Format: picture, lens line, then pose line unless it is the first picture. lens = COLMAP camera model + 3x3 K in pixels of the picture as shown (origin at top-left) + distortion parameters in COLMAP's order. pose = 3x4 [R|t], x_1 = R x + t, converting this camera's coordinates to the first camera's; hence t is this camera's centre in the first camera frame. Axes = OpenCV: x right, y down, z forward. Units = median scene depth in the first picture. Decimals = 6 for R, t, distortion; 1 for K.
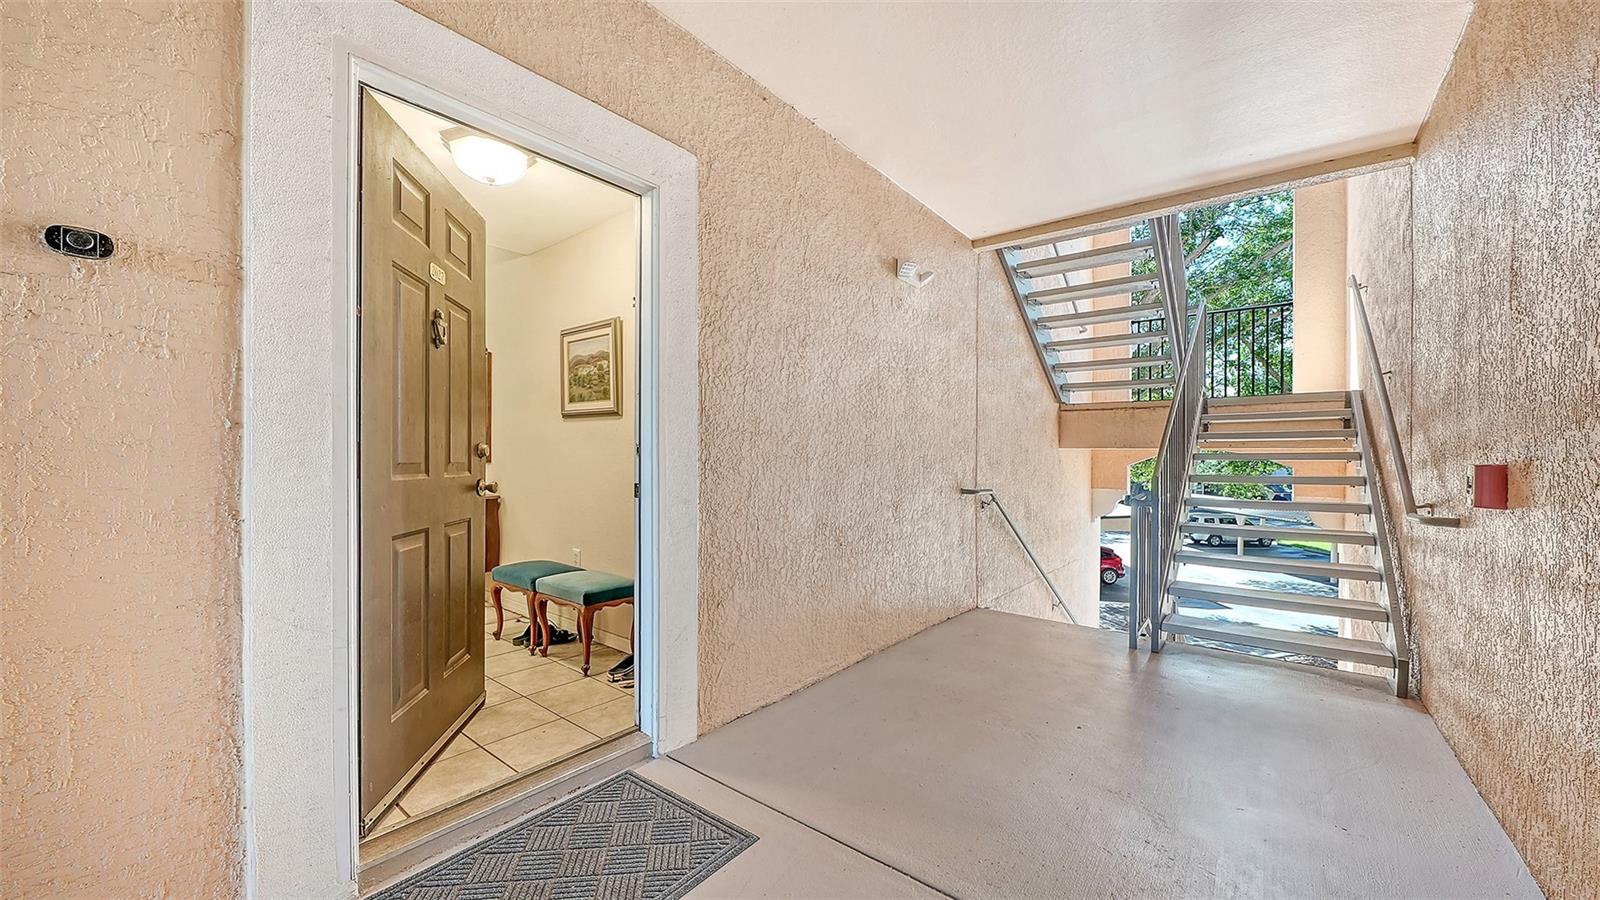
lens RADIAL K [[595.8, 0, 805.0], [0, 595.8, 455.0], [0, 0, 1]] dist [-0.006846, -0.000277]
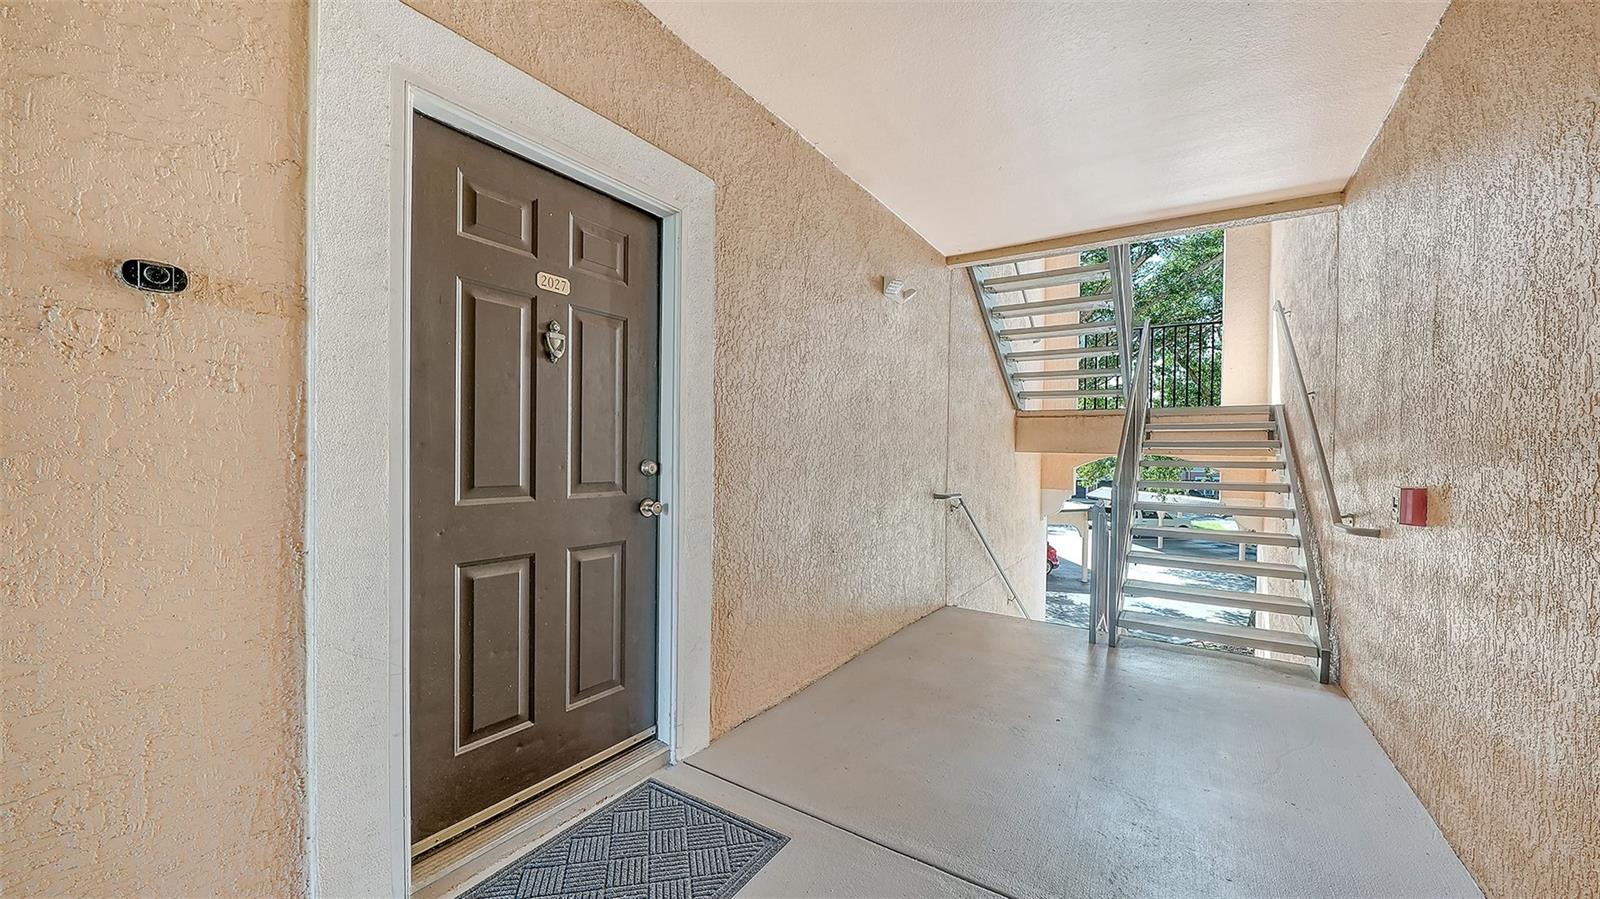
lens RADIAL K [[595.8, 0, 790.7], [0, 595.8, 448.8], [0, 0, 1]] dist [-0.006846, -0.000277]
pose [[0.995835, 0.008463, 0.090782, -0.137678], [-0.009340, 0.999914, 0.009244, -0.048511], [-0.090695, -0.010053, 0.995828, -0.040901]]
